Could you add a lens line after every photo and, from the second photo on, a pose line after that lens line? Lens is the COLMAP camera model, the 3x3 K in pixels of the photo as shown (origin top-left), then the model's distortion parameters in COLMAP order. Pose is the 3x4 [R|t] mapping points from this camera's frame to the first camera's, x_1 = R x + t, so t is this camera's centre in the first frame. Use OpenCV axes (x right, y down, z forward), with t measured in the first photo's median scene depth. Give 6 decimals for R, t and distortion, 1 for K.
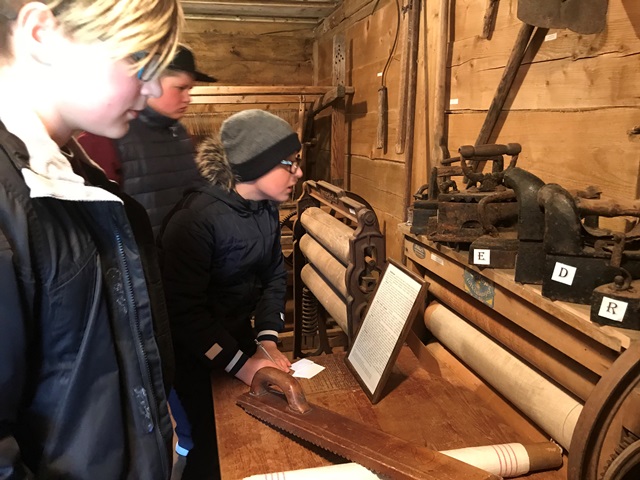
lens RADIAL K [[516.9, 0, 321.8], [0, 516.9, 242.5], [0, 0, 1]] dist [0.001588, -0.005231]
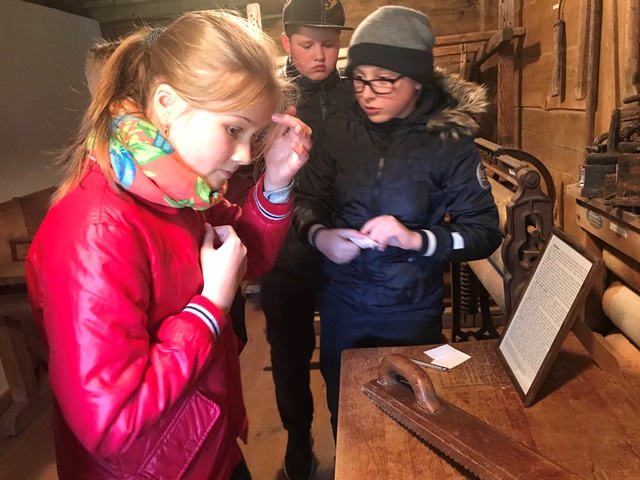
lens RADIAL K [[522.0, 0, 320.0], [0, 522.0, 240.0], [0, 0, 1]] dist [-0.007389, -0.004050]
pose [[0.943858, -0.002009, -0.330346, 0.047229], [0.020838, 0.998352, 0.053465, -0.001889], [0.329694, -0.057347, 0.942344, 0.095719]]
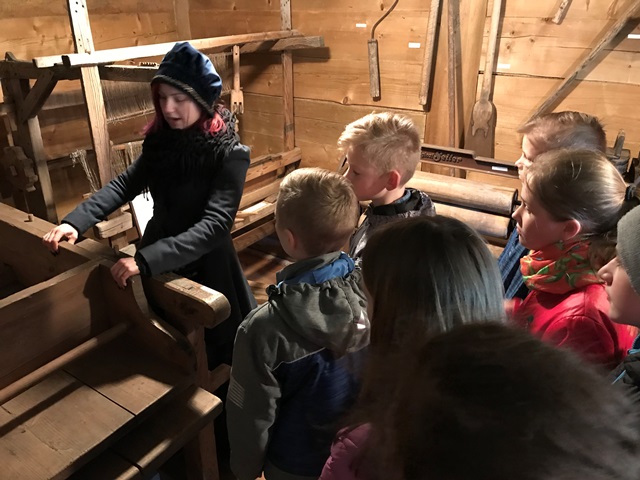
lens RADIAL K [[519.6, 0, 315.0], [0, 519.6, 237.8], [0, 0, 1]] dist [-0.009222, -0.000461]
pose [[0.750678, -0.277653, 0.599492, -1.168521], [0.152083, 0.955657, 0.252173, -0.302974], [-0.642925, -0.098128, 0.759617, 0.312029]]
